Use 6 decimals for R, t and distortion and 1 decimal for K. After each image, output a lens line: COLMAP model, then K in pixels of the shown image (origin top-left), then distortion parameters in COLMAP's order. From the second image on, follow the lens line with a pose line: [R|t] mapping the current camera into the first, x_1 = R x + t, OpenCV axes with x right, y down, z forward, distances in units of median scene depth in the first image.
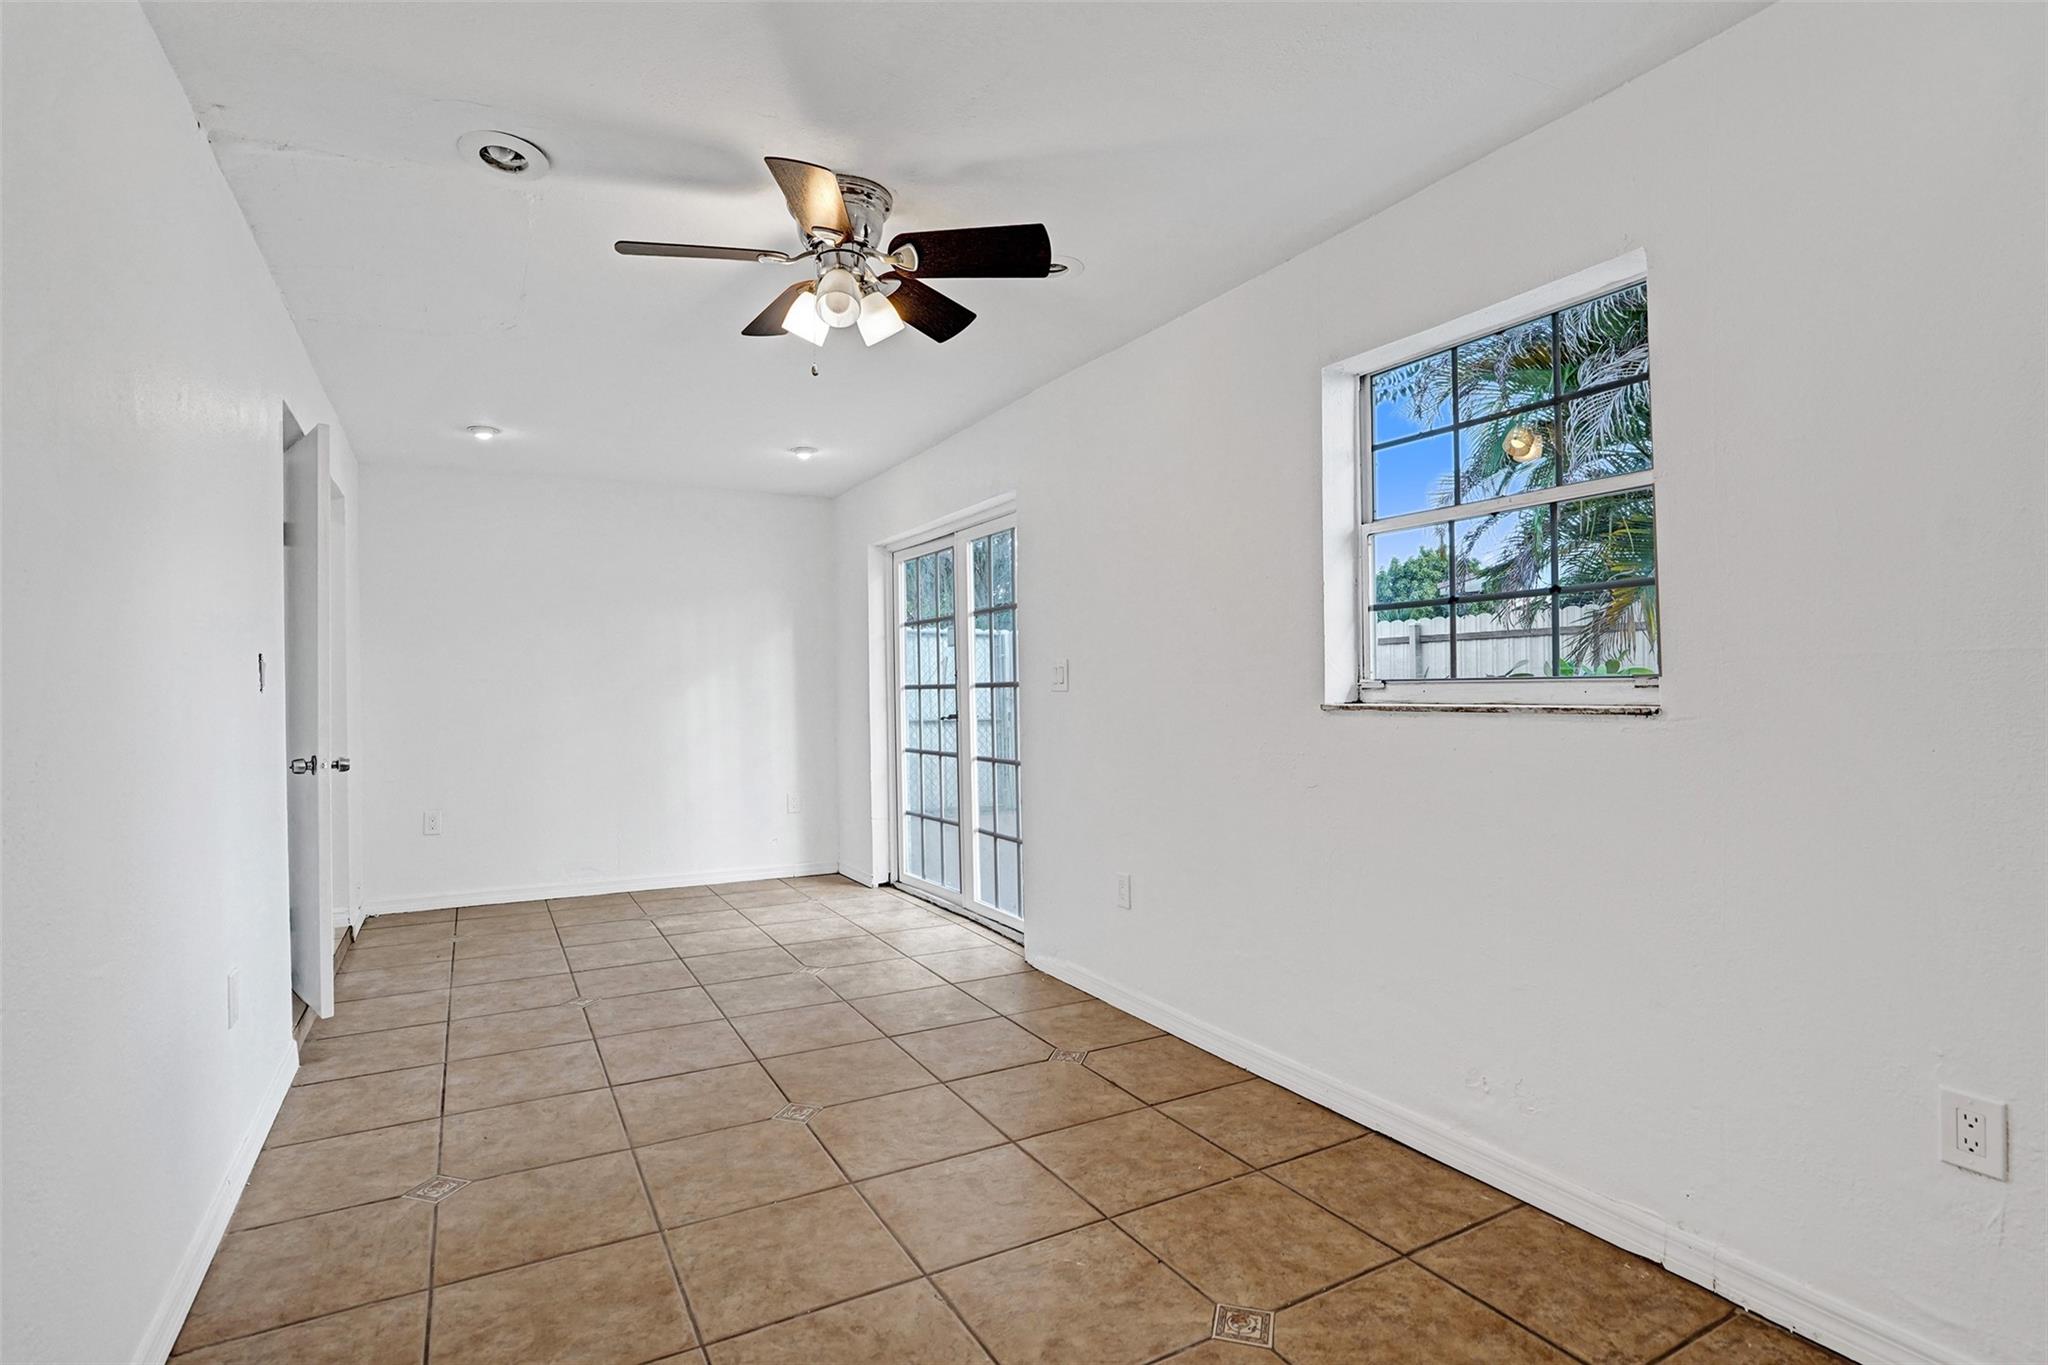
lens RADIAL K [[979.3, 0, 1032.5], [0, 979.3, 710.6], [0, 0, 1]] dist [-0.055405, 0.030794]
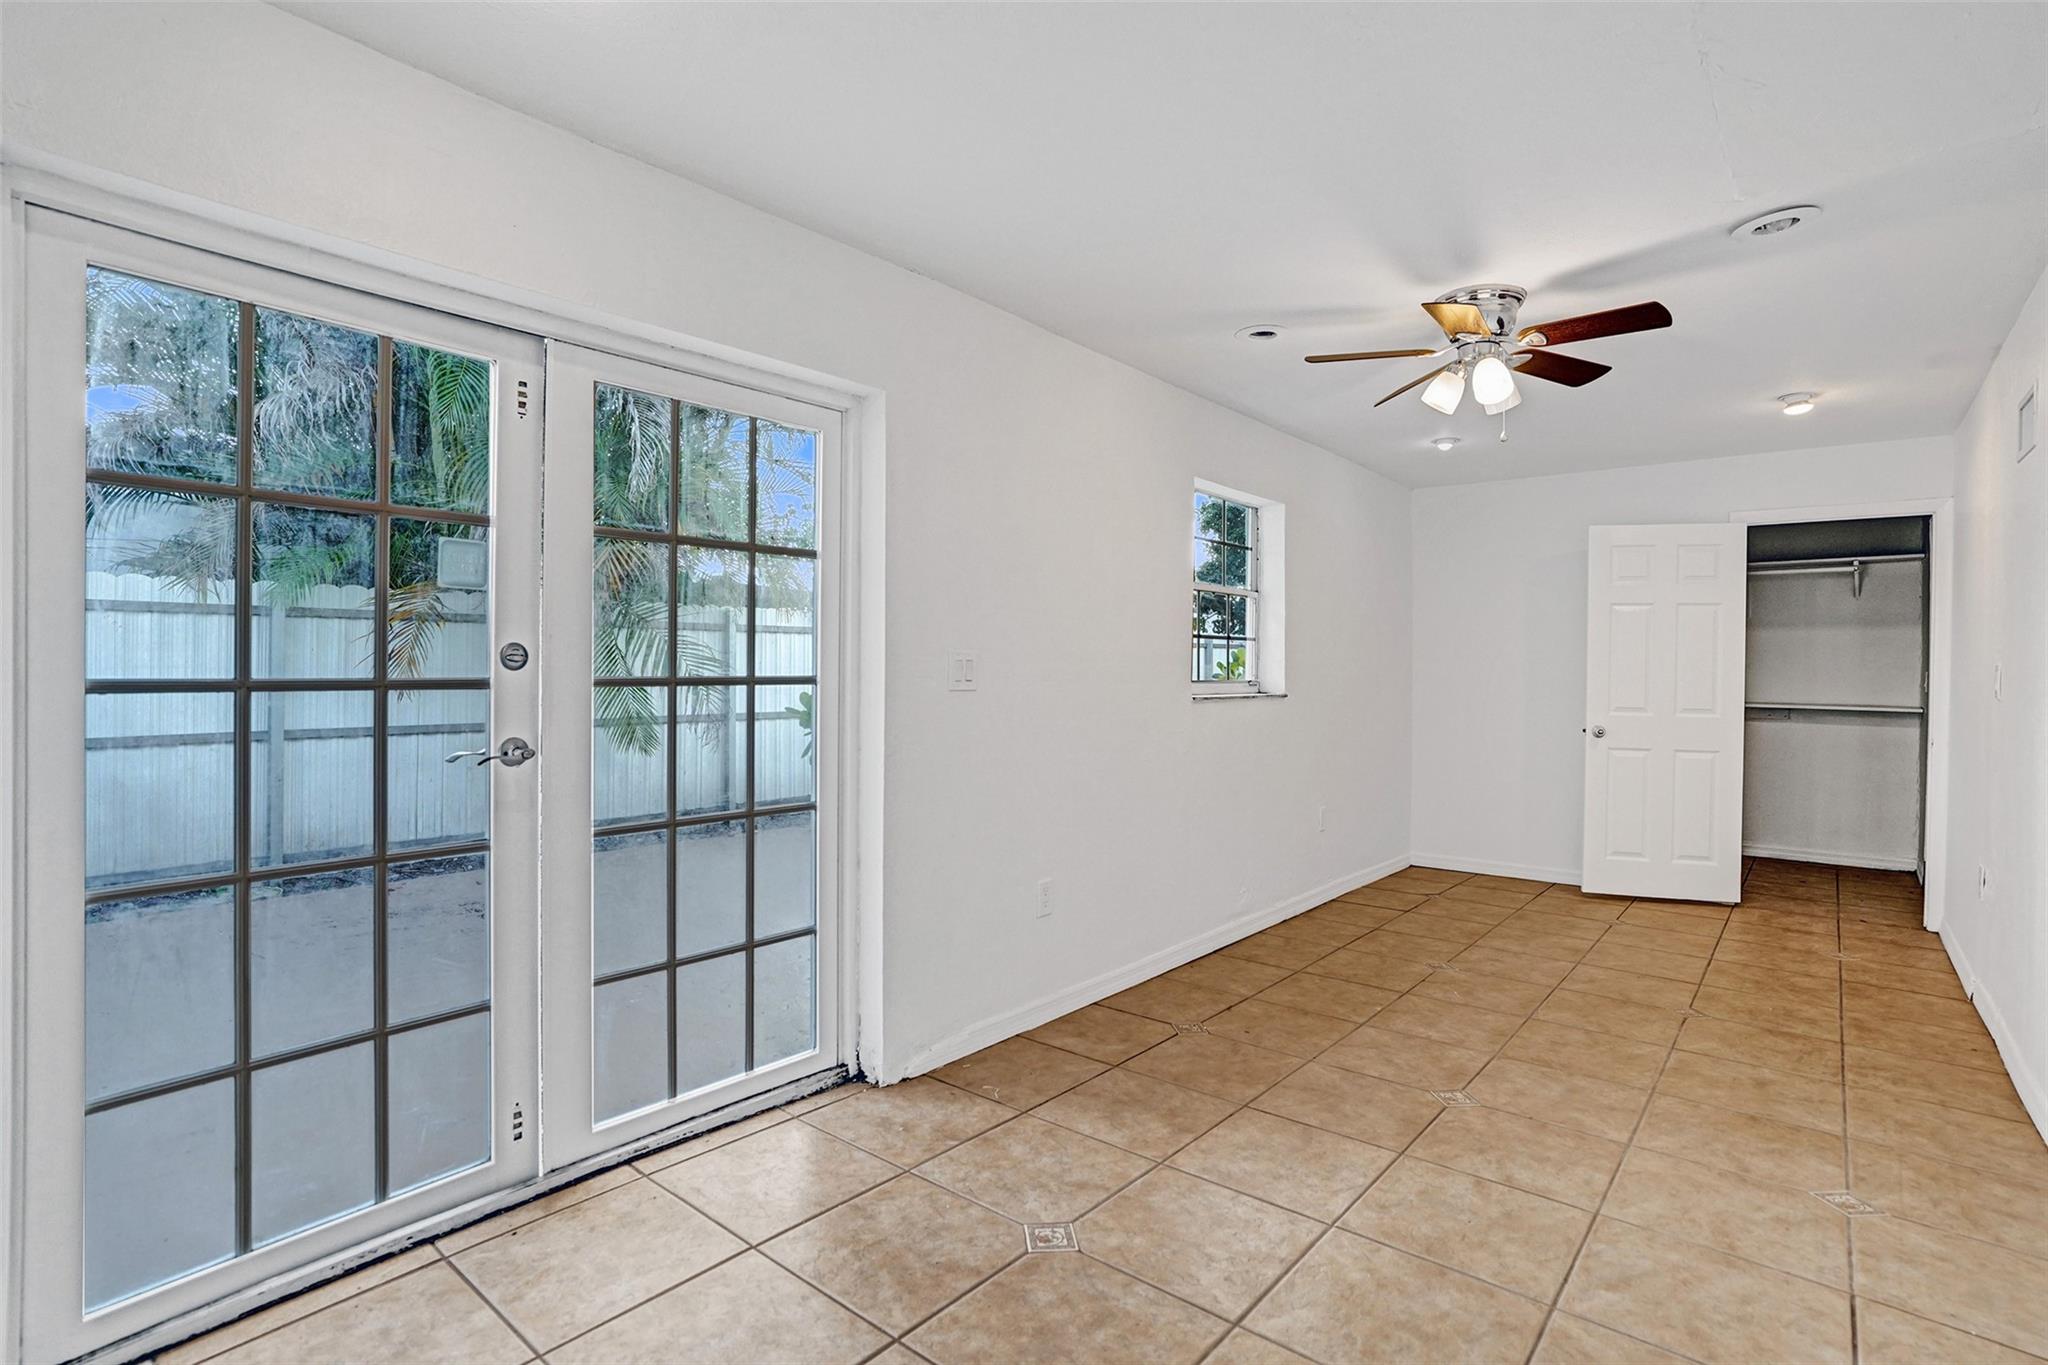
lens RADIAL K [[973.8, 0, 1017.6], [0, 973.8, 693.7], [0, 0, 1]] dist [0.001041, 0.001769]
pose [[-0.340559, -0.007873, 0.940190, -1.022777], [0.015942, 0.999773, 0.014147, -0.042048], [-0.940088, 0.019806, -0.340356, 1.716663]]
